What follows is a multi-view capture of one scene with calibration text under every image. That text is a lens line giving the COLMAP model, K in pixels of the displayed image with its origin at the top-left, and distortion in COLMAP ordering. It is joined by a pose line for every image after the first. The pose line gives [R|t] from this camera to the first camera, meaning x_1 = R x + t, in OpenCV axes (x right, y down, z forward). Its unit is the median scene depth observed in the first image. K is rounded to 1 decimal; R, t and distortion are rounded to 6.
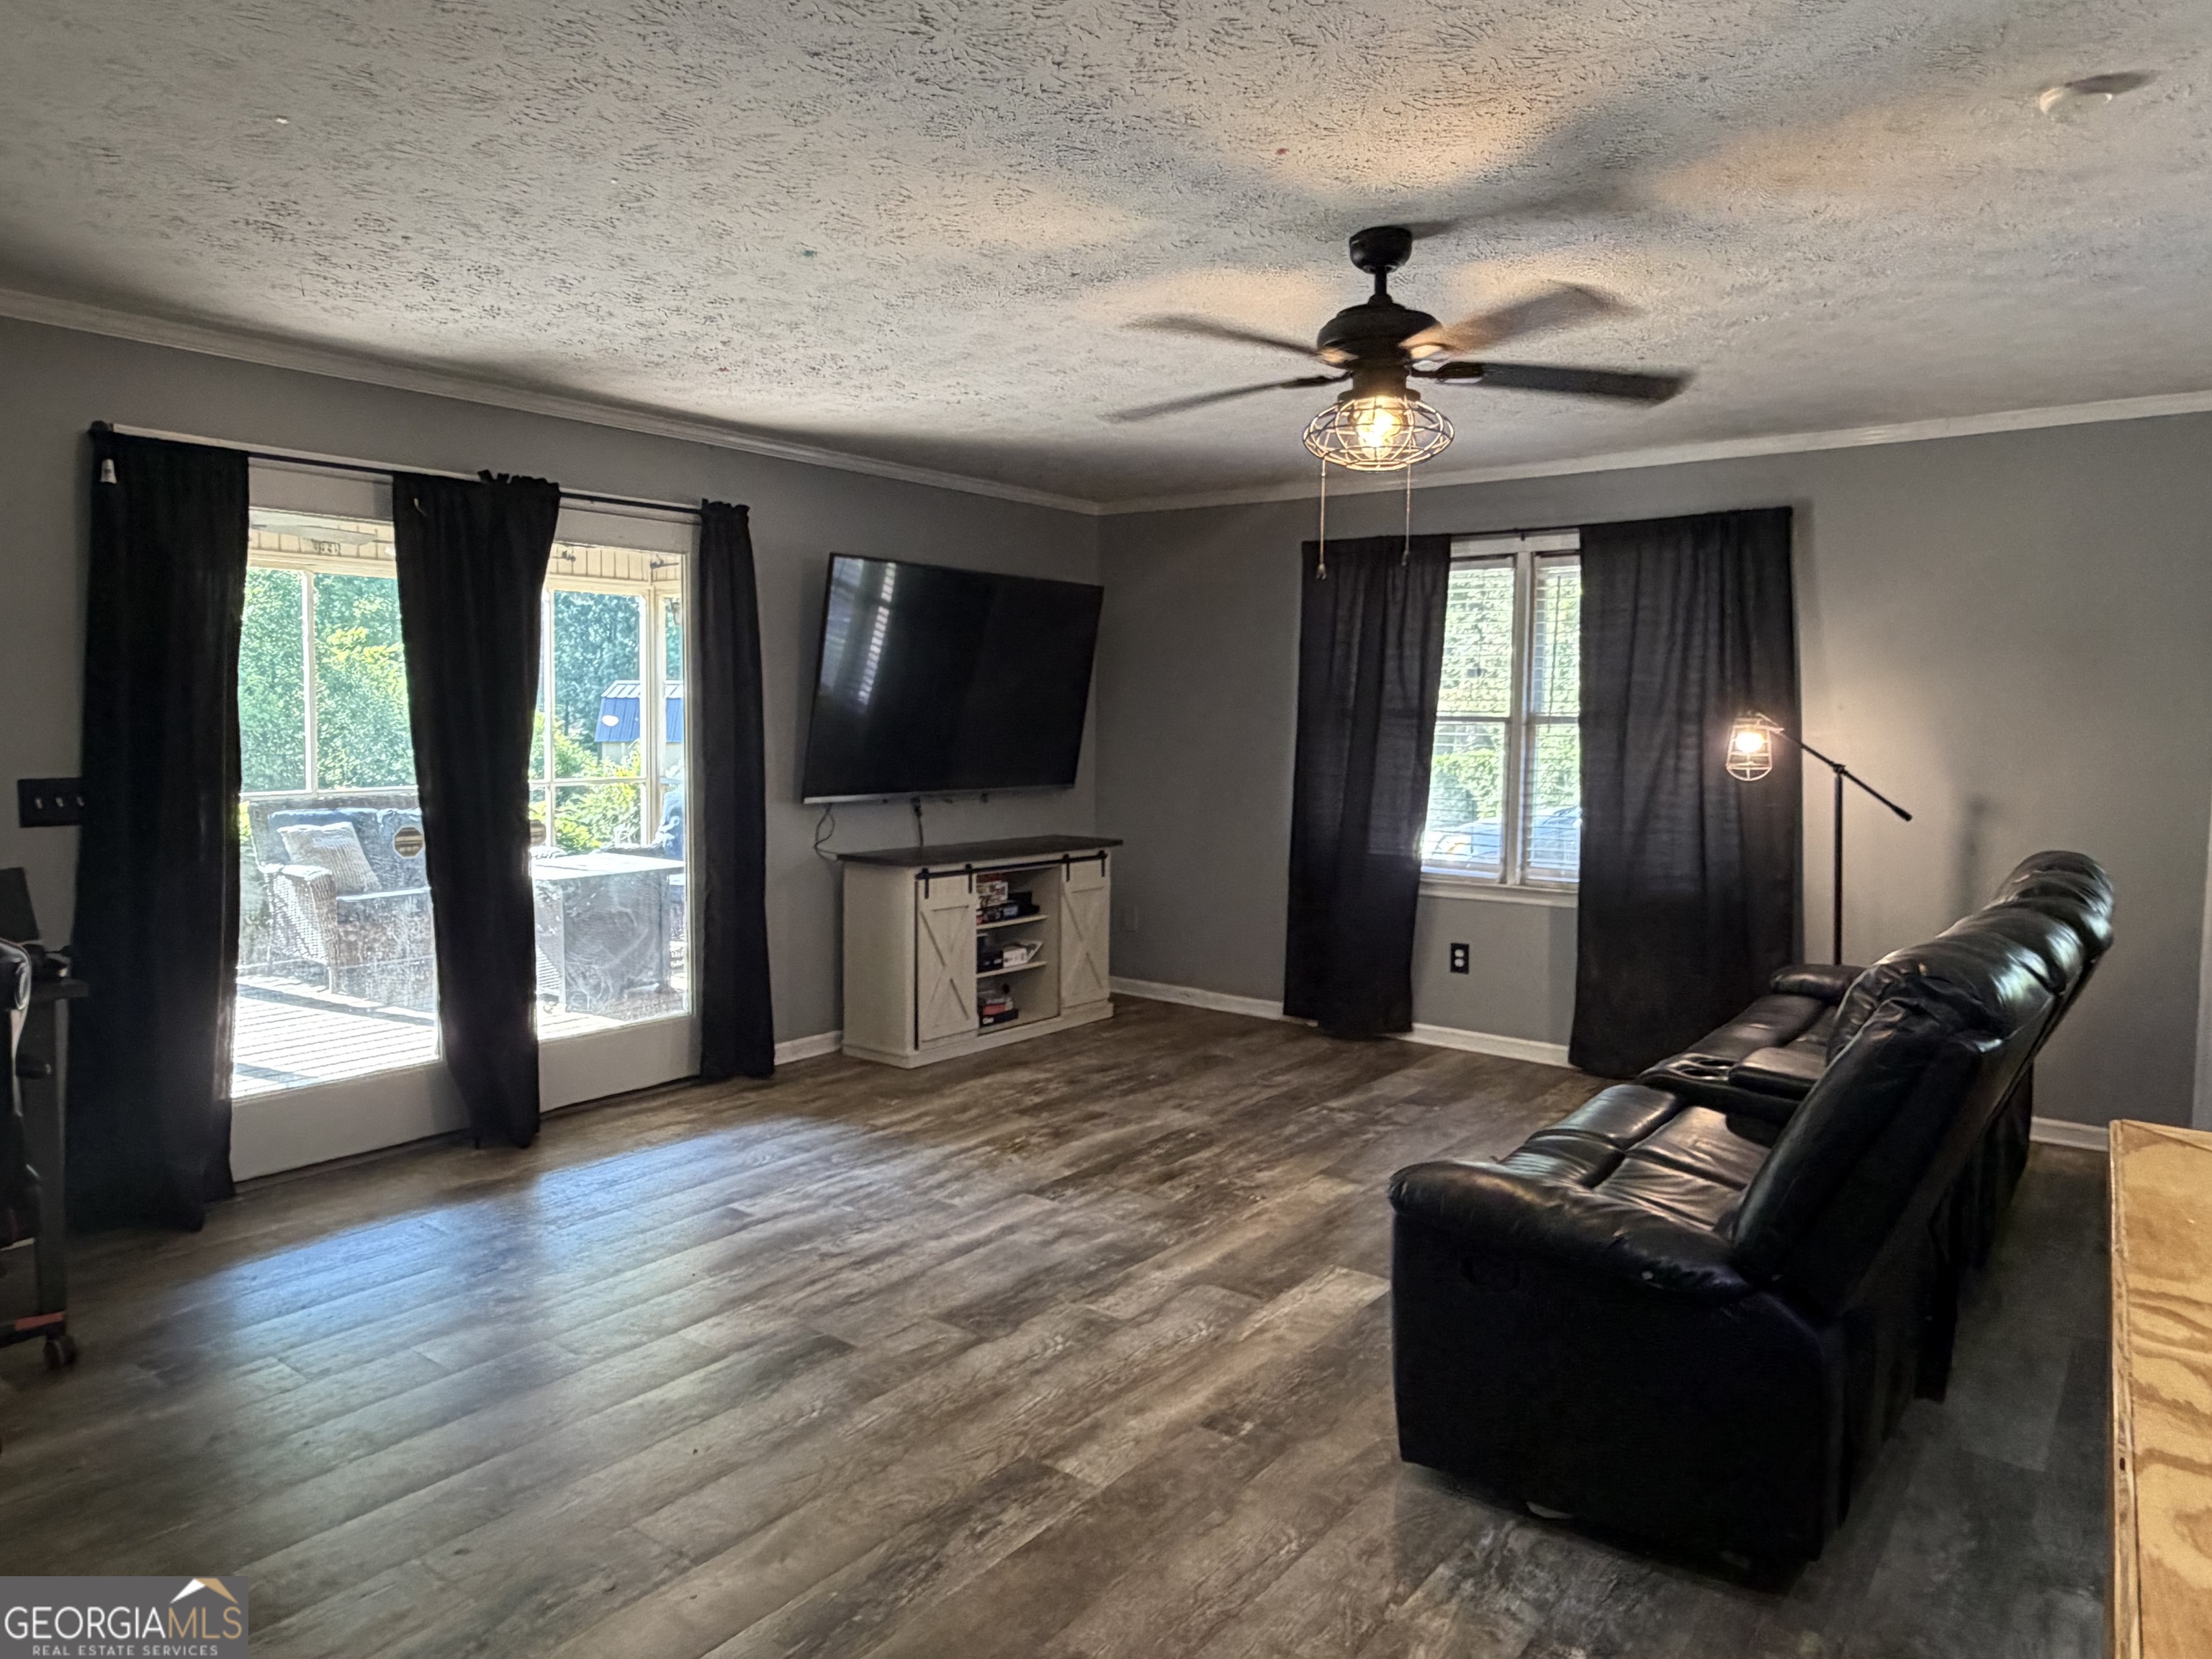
lens RADIAL K [[1444.0, 0, 1094.1], [0, 1444.0, 807.2], [0, 0, 1]] dist [0.001316, -0.000123]
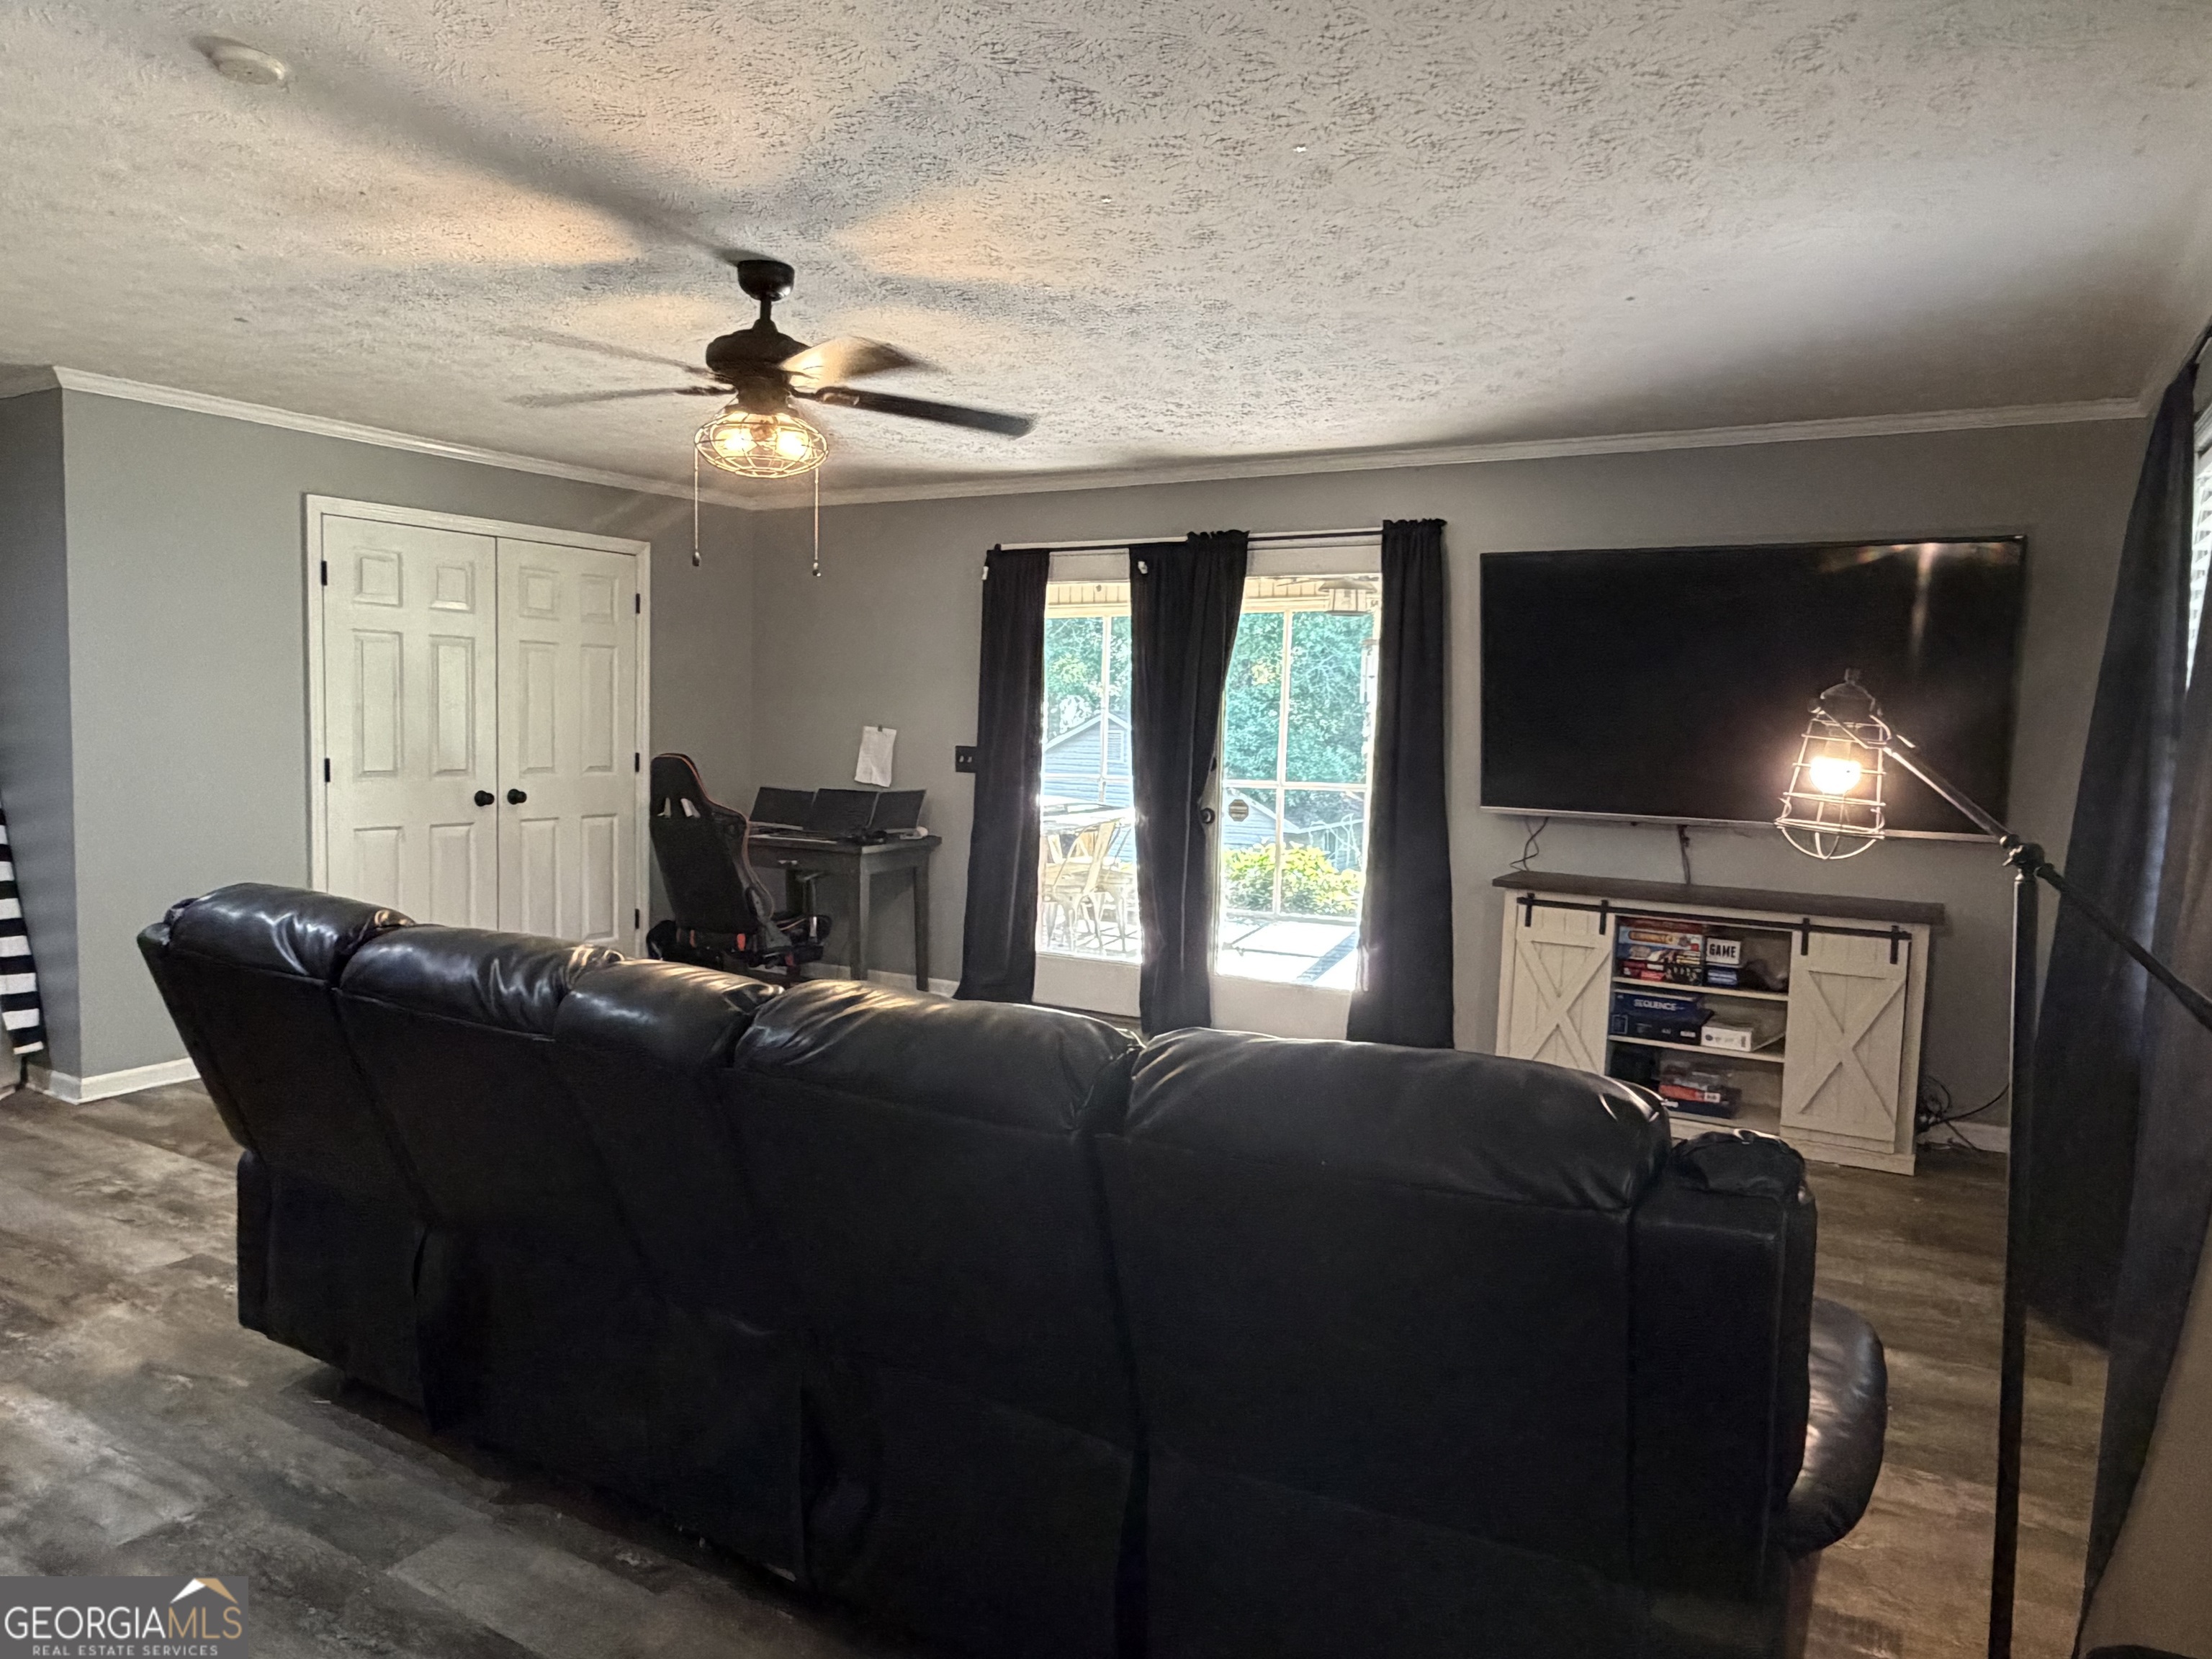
lens RADIAL K [[1444.0, 0, 1084.0], [0, 1444.0, 821.6], [0, 0, 1]] dist [0.001316, -0.000123]
pose [[0.131570, 0.072057, -0.988685, 0.730590], [-0.085204, 0.994486, 0.061141, -0.033172], [0.987638, 0.076195, 0.136984, 0.602122]]
